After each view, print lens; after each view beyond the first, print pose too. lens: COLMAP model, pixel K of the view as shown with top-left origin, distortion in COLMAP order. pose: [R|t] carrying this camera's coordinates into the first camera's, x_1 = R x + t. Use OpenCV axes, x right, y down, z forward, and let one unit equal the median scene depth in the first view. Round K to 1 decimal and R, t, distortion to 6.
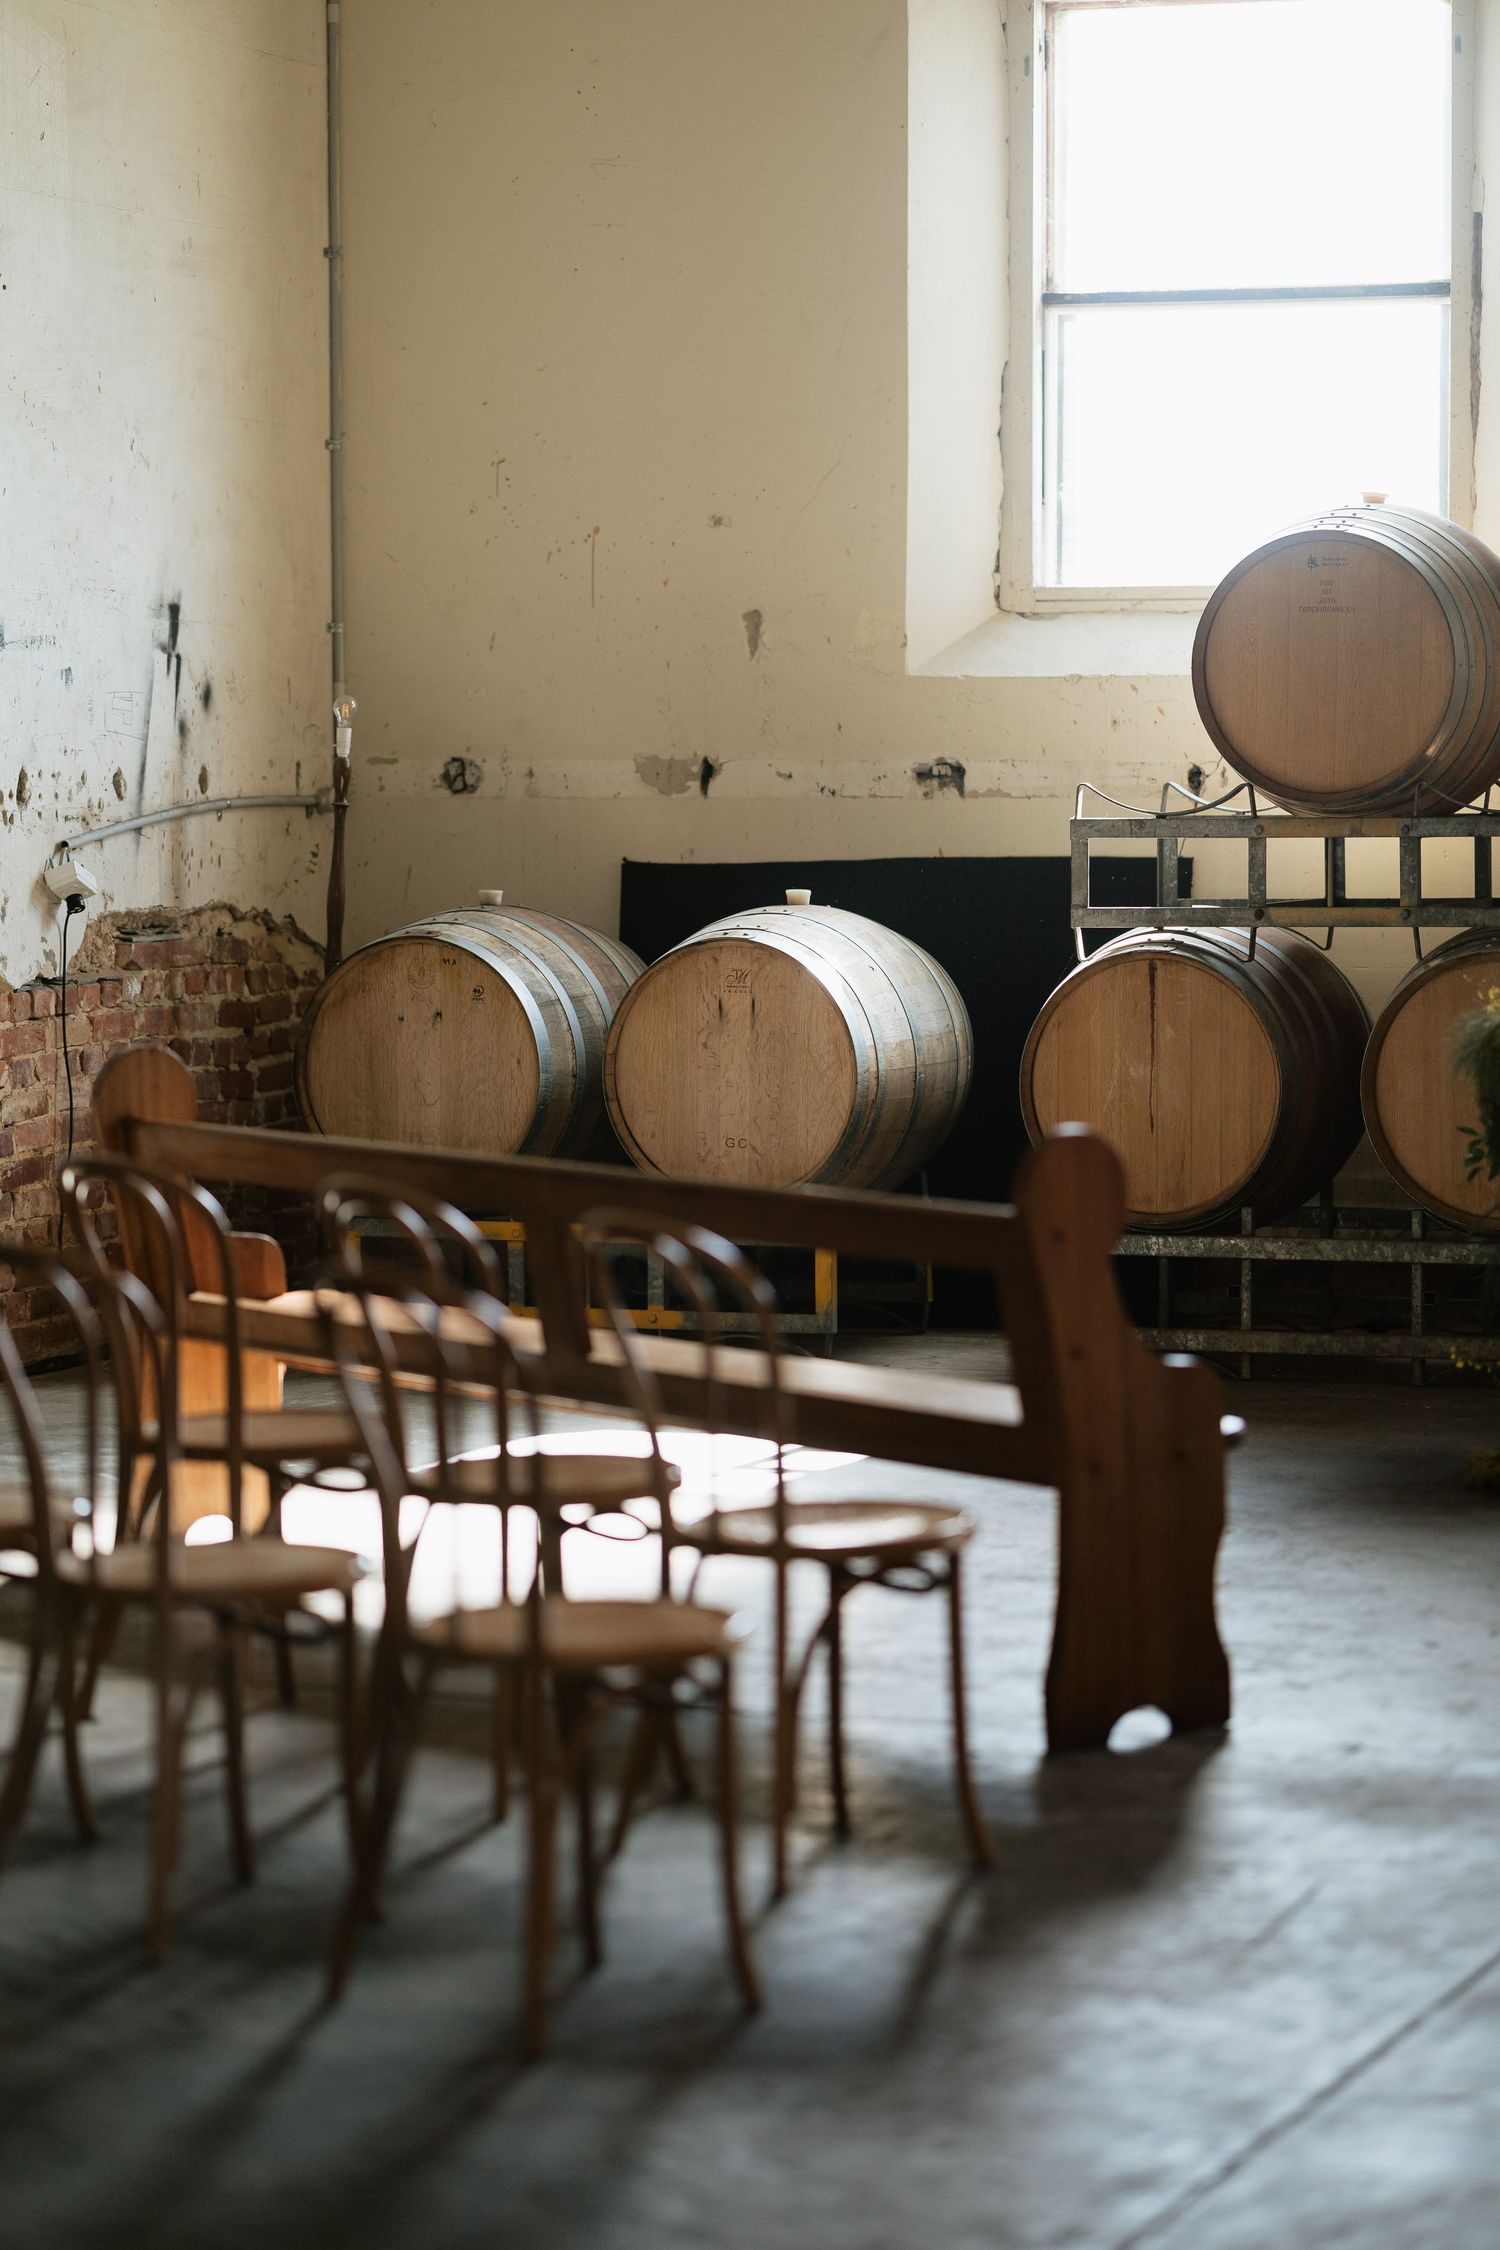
lens RADIAL K [[6108.5, 0, 737.2], [0, 6108.5, 1118.4], [0, 0, 1]] dist [0.048021, 0.000000]
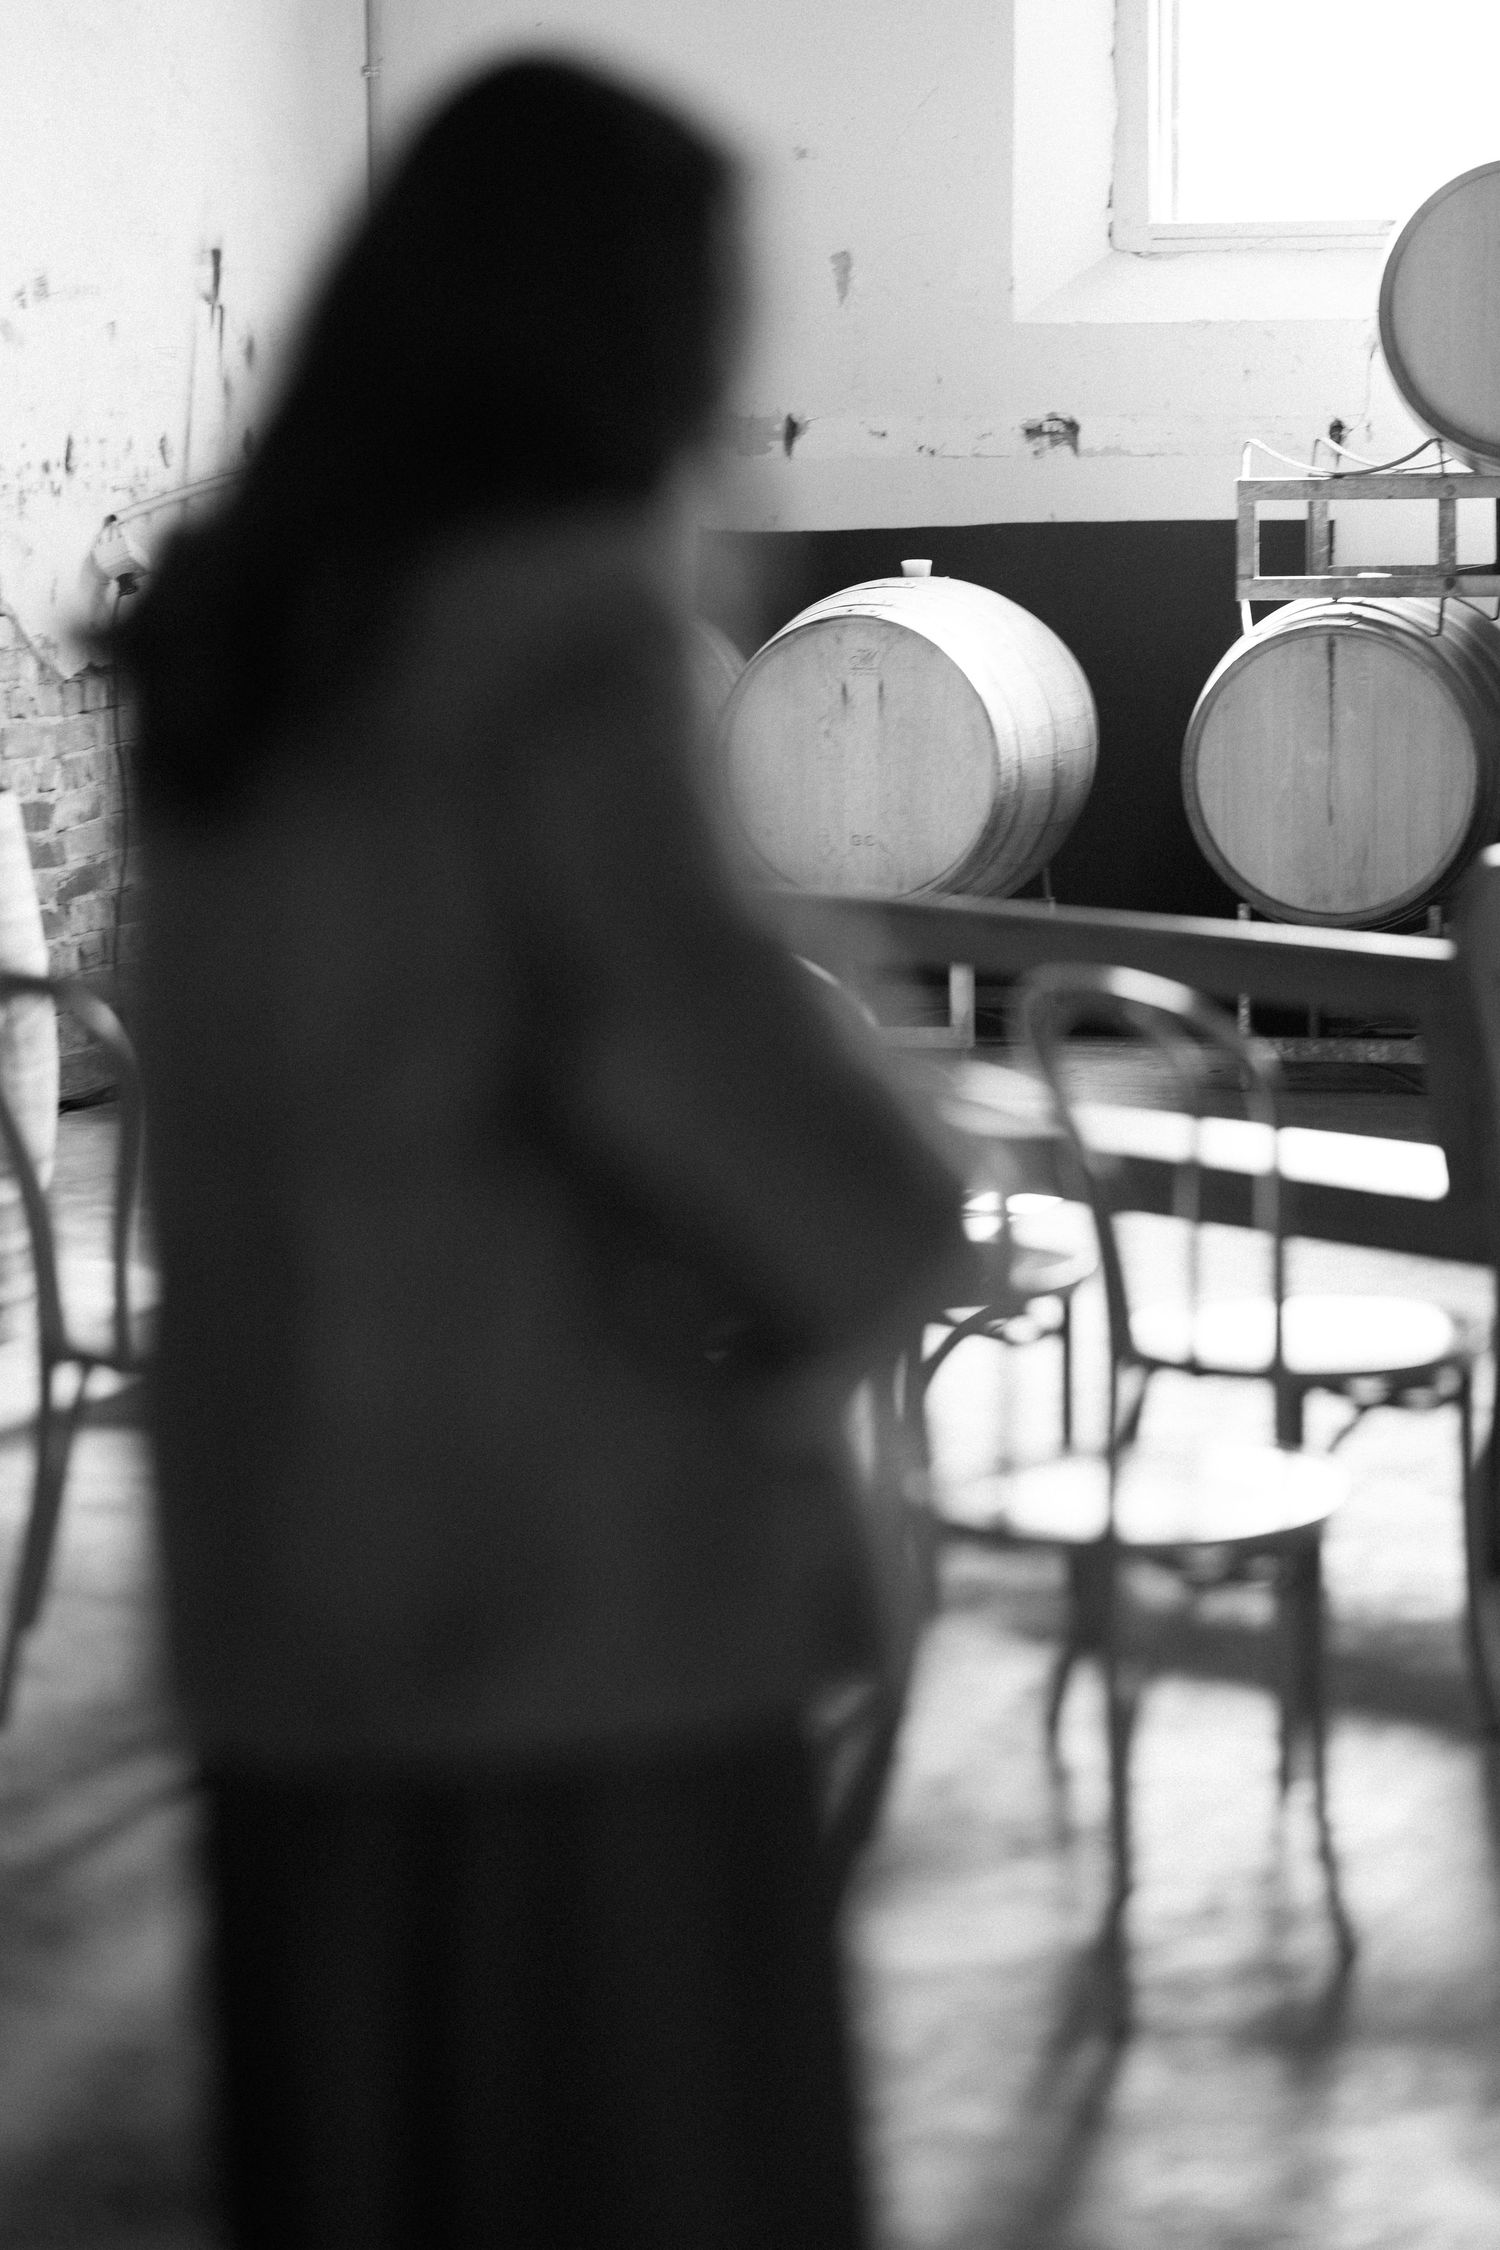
lens RADIAL K [[6108.5, 0, 770.6], [0, 6108.5, 1127.3], [0, 0, 1]] dist [0.048021, 0.000000]
pose [[0.998977, -0.013894, 0.043045, -0.053199], [0.011375, 0.998238, 0.058238, -0.006466], [-0.043778, -0.057689, 0.997374, 0.089197]]
